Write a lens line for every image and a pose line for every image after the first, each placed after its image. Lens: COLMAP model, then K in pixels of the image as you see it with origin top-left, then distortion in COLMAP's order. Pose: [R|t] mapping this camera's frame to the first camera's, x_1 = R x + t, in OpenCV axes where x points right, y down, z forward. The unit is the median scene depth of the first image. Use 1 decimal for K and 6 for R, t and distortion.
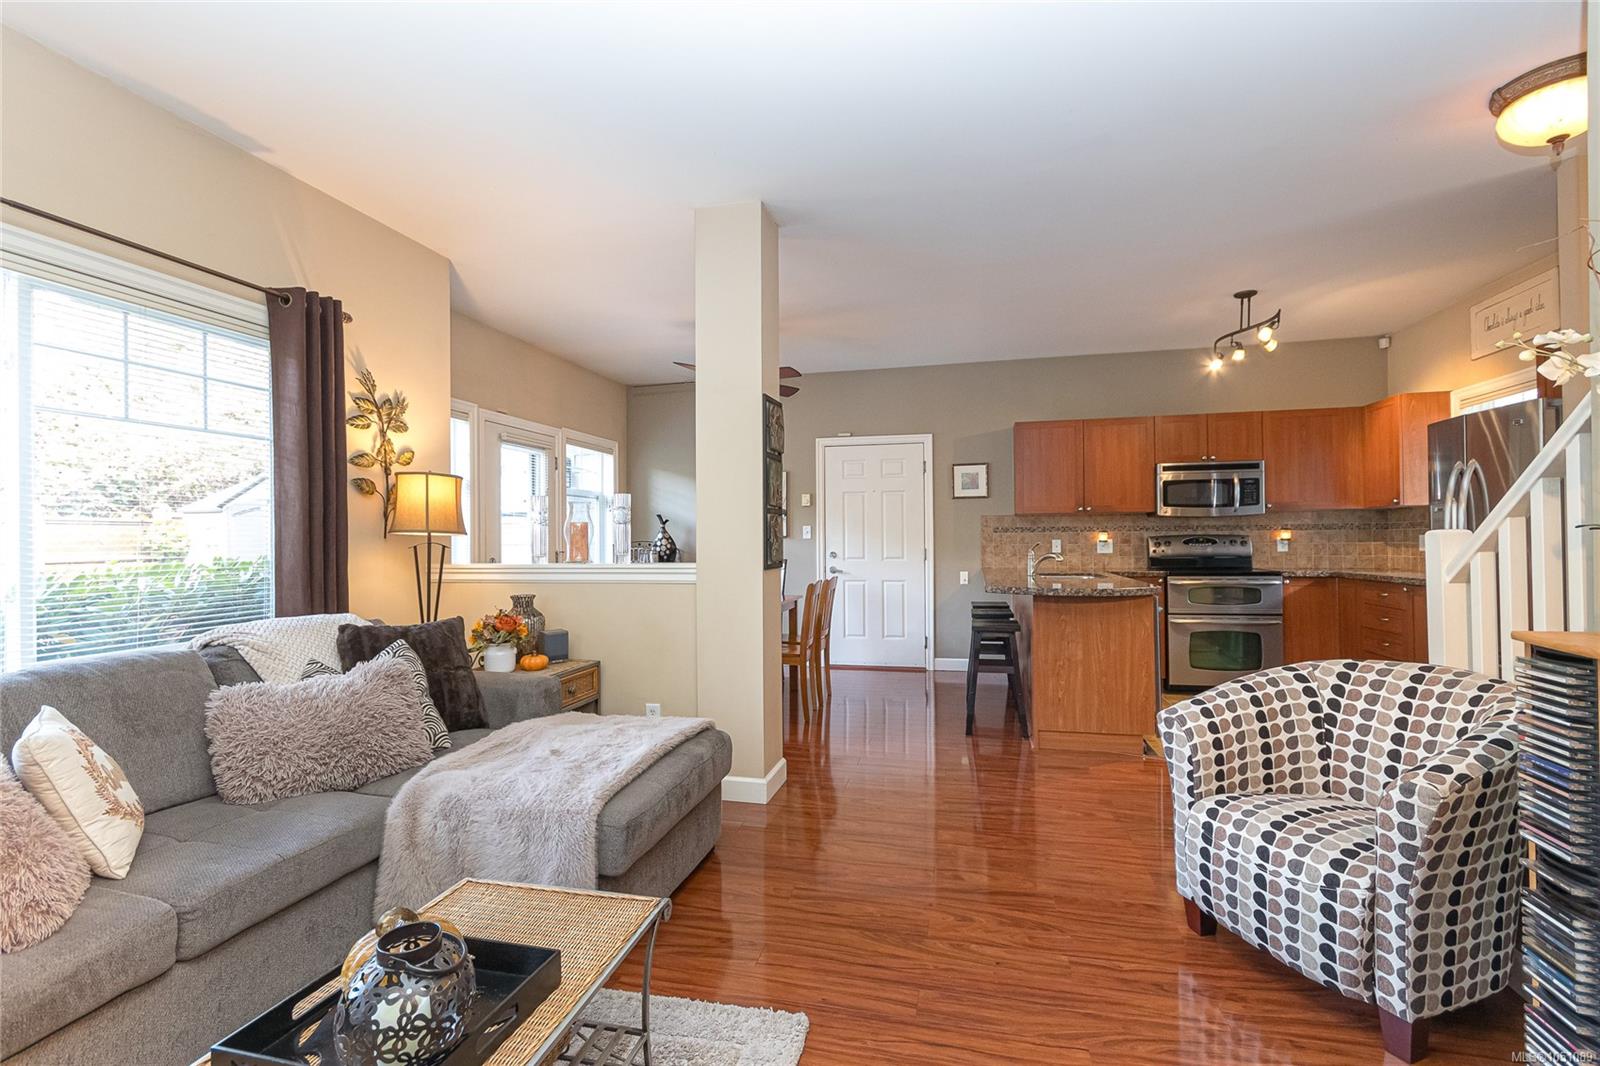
lens RADIAL K [[754.1, 0, 787.2], [0, 754.1, 538.1], [0, 0, 1]] dist [0.001658, 0.000348]
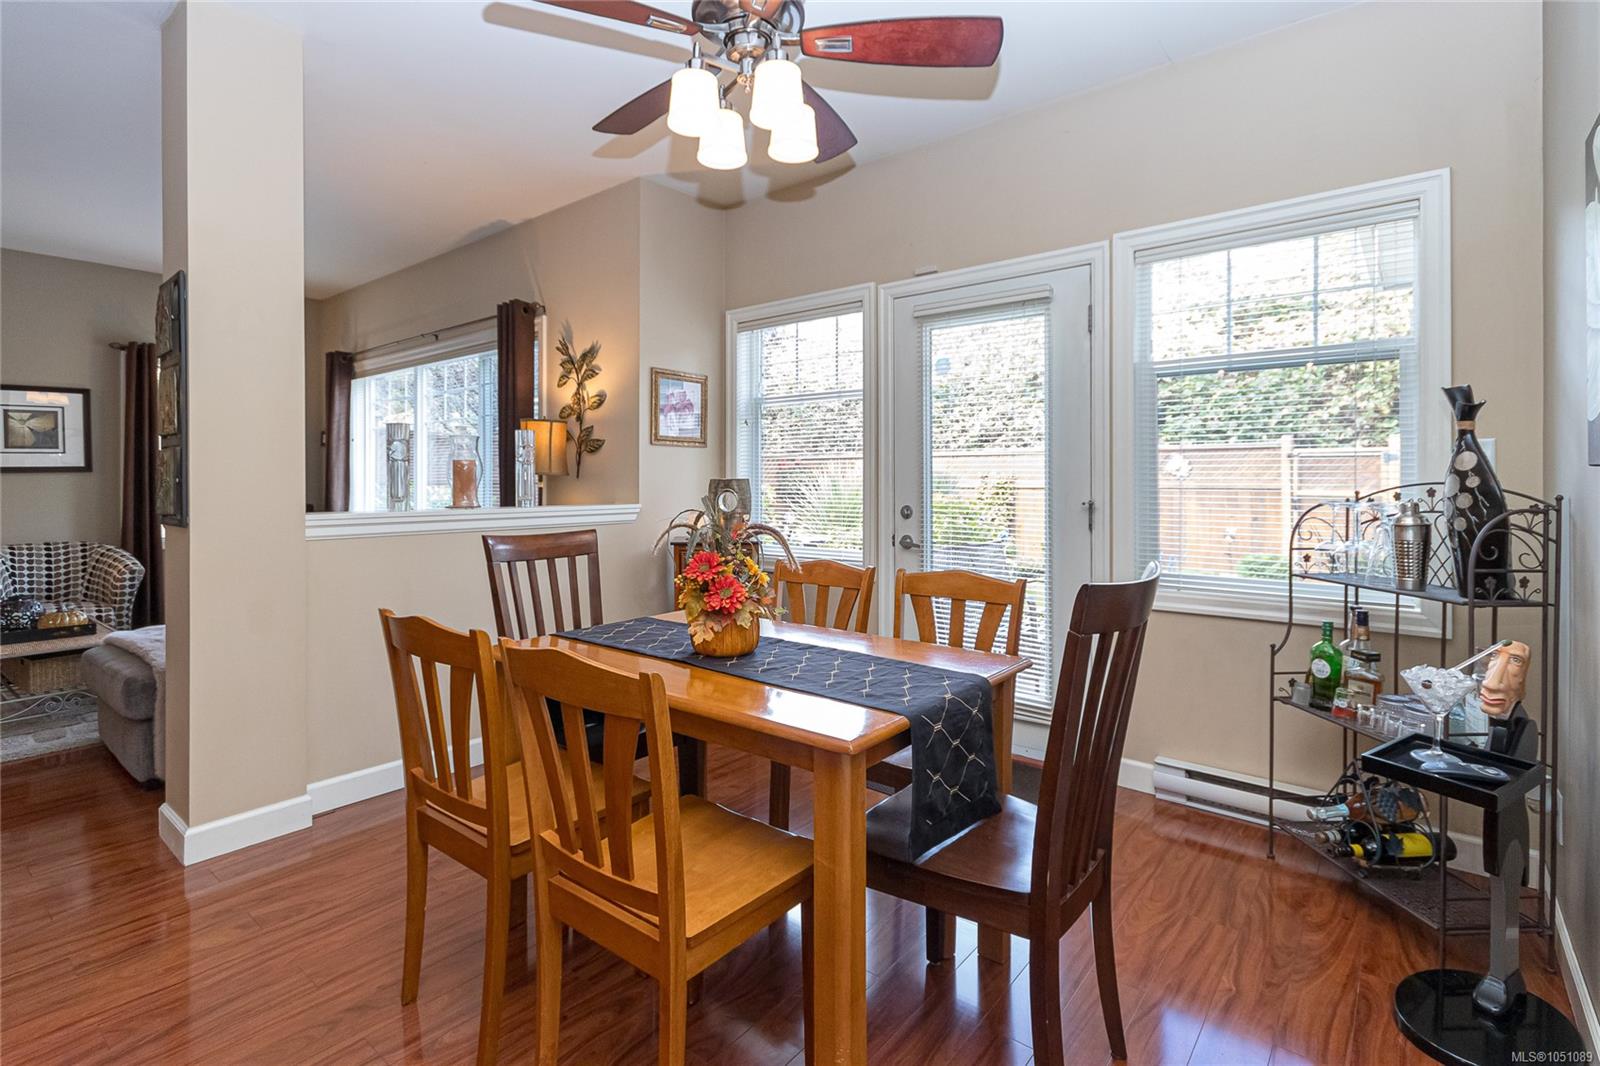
lens RADIAL K [[755.8, 0, 796.9], [0, 755.8, 480.6], [0, 0, 1]] dist [0.001502, -0.000019]
pose [[-0.425412, 0.008800, -0.904957, 0.359342], [0.006106, 0.999958, 0.006853, -0.001600], [0.904979, -0.002611, -0.425448, 1.809712]]
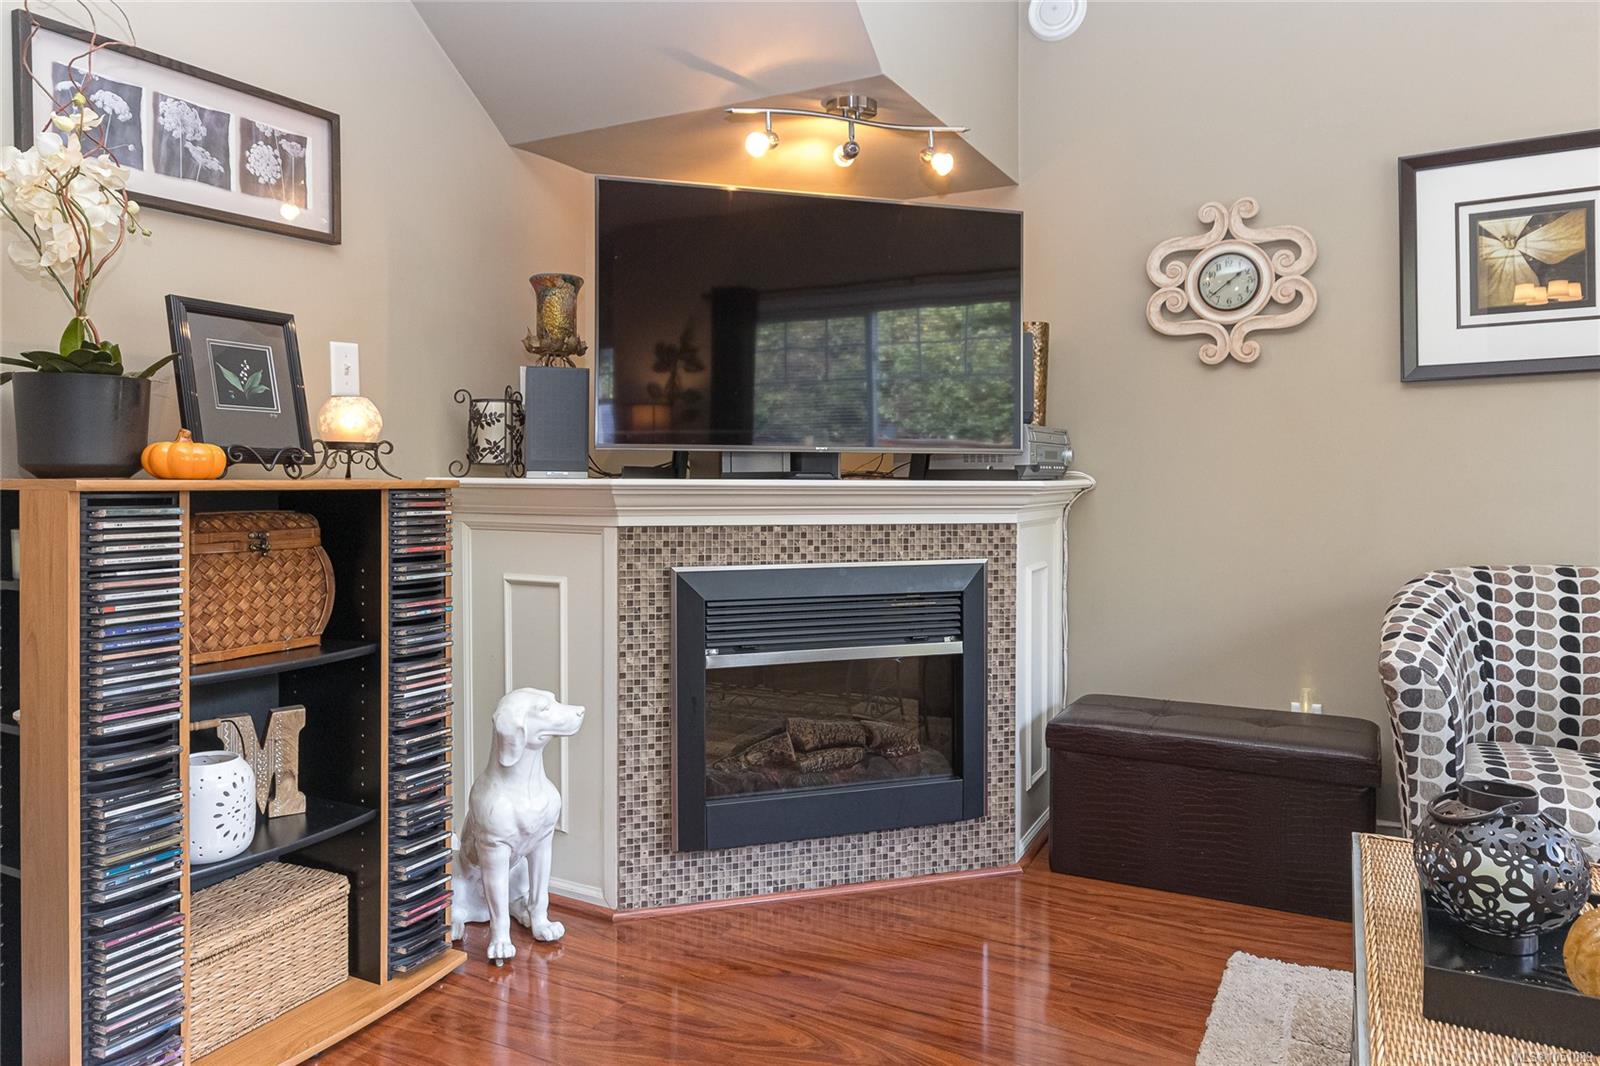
lens RADIAL K [[1066.6, 0, 799.3], [0, 1066.6, 496.7], [0, 0, 1]] dist [-0.003289, -0.000947]
pose [[-0.972398, 0.002121, 0.233319, 0.008845], [0.005854, 0.999866, 0.015312, 0.053868], [-0.233256, 0.016256, -0.972280, 0.754153]]
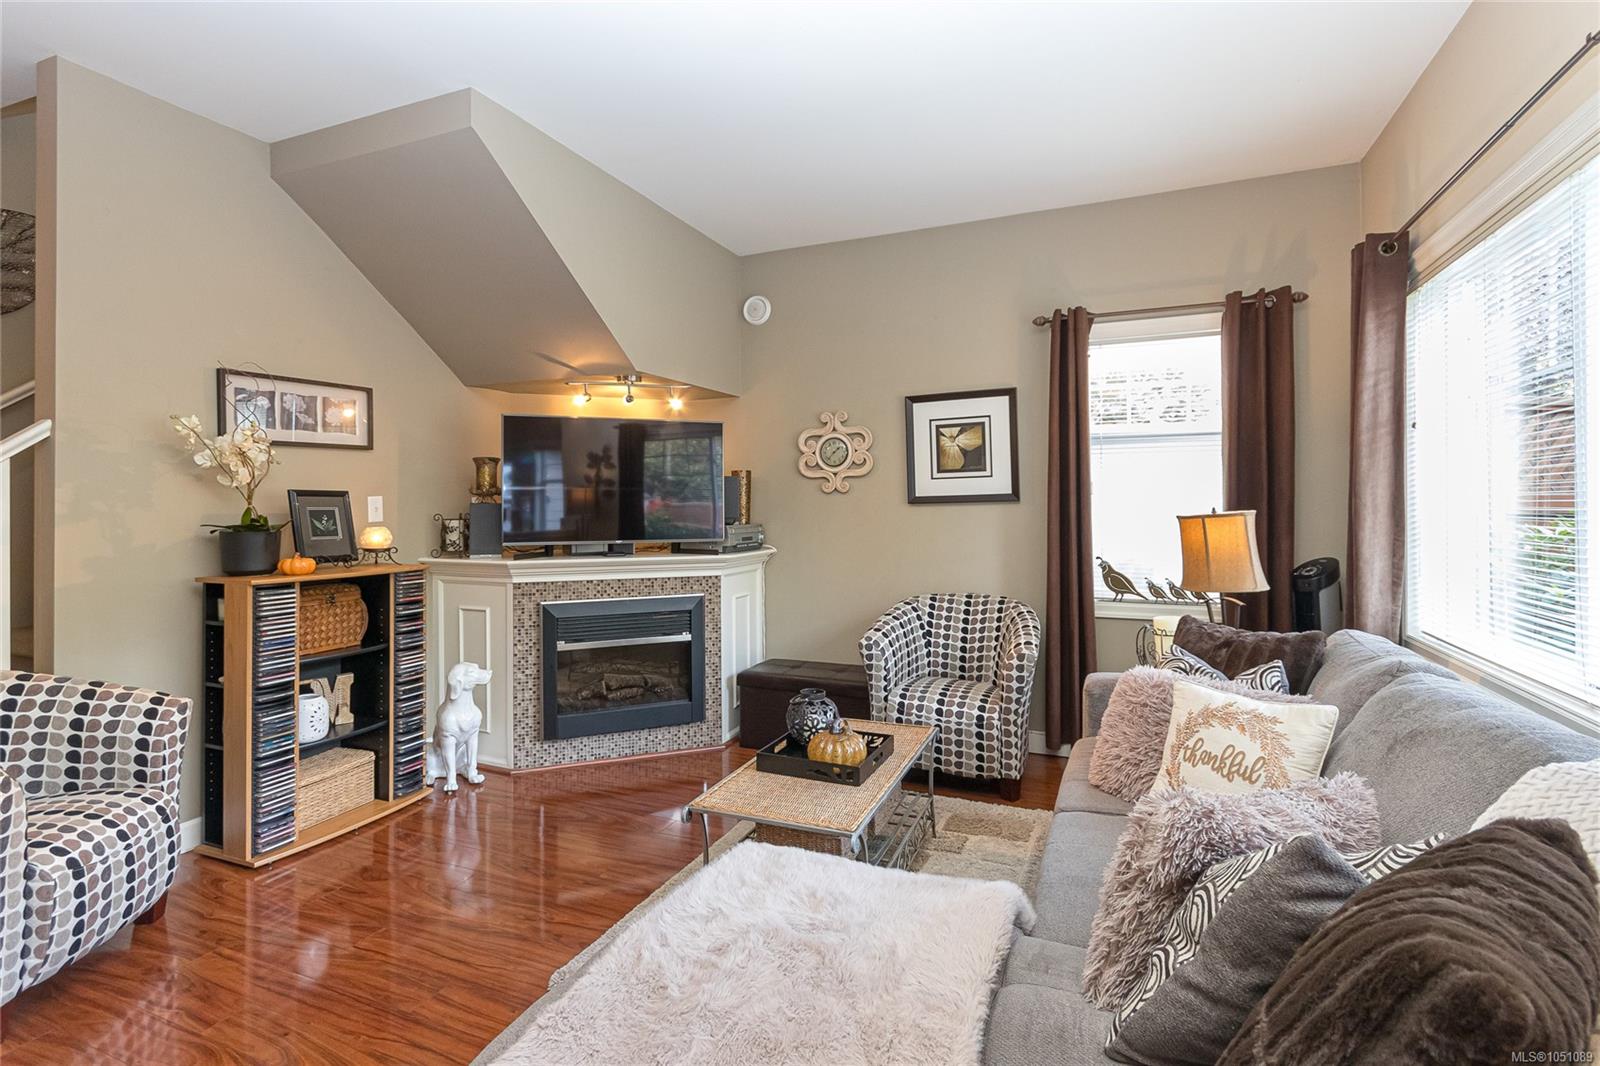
lens RADIAL K [[764.8, 0, 802.1], [0, 764.8, 505.5], [0, 0, 1]] dist [0.000893, 0.000519]
pose [[-0.987365, 0.014136, 0.157828, -0.258312], [0.013951, 0.999900, -0.002281, -0.012161], [-0.157845, -0.000050, -0.987464, 1.058322]]
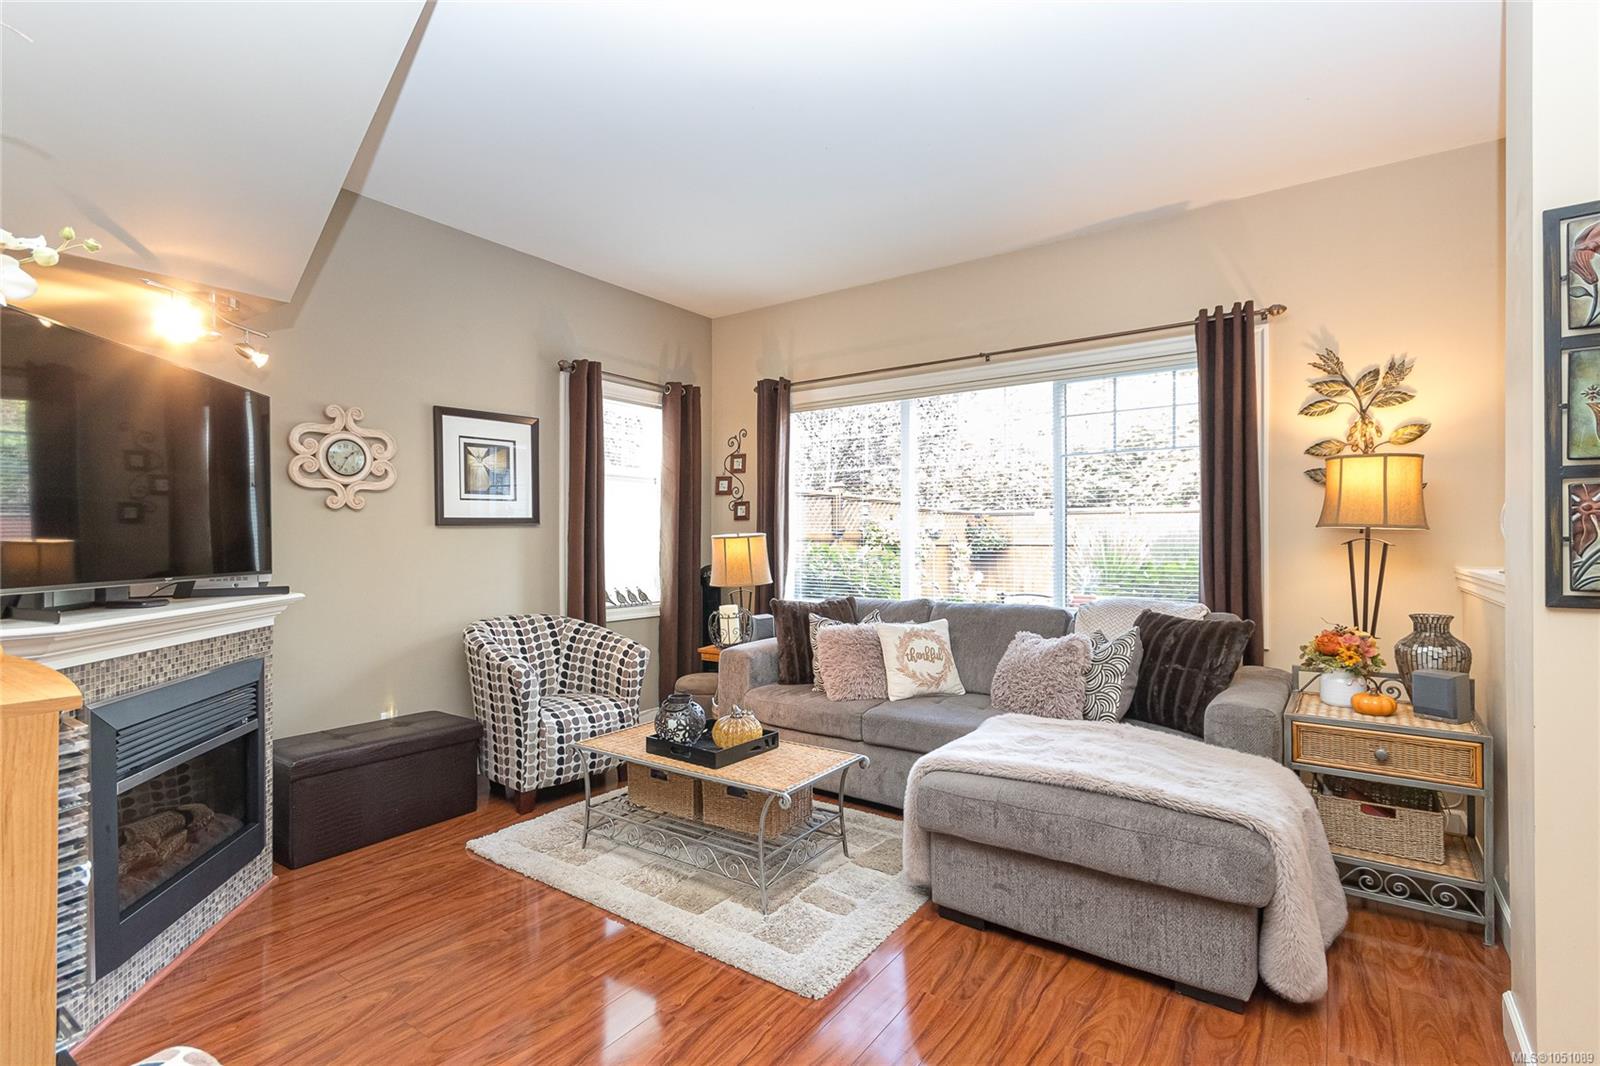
lens RADIAL K [[754.1, 0, 787.2], [0, 754.1, 538.1], [0, 0, 1]] dist [0.001658, 0.000348]
pose [[-0.373578, 0.006876, -0.927573, 0.532687], [0.004441, 0.999974, 0.005624, -0.001415], [0.927588, -0.002019, -0.373599, 0.720639]]
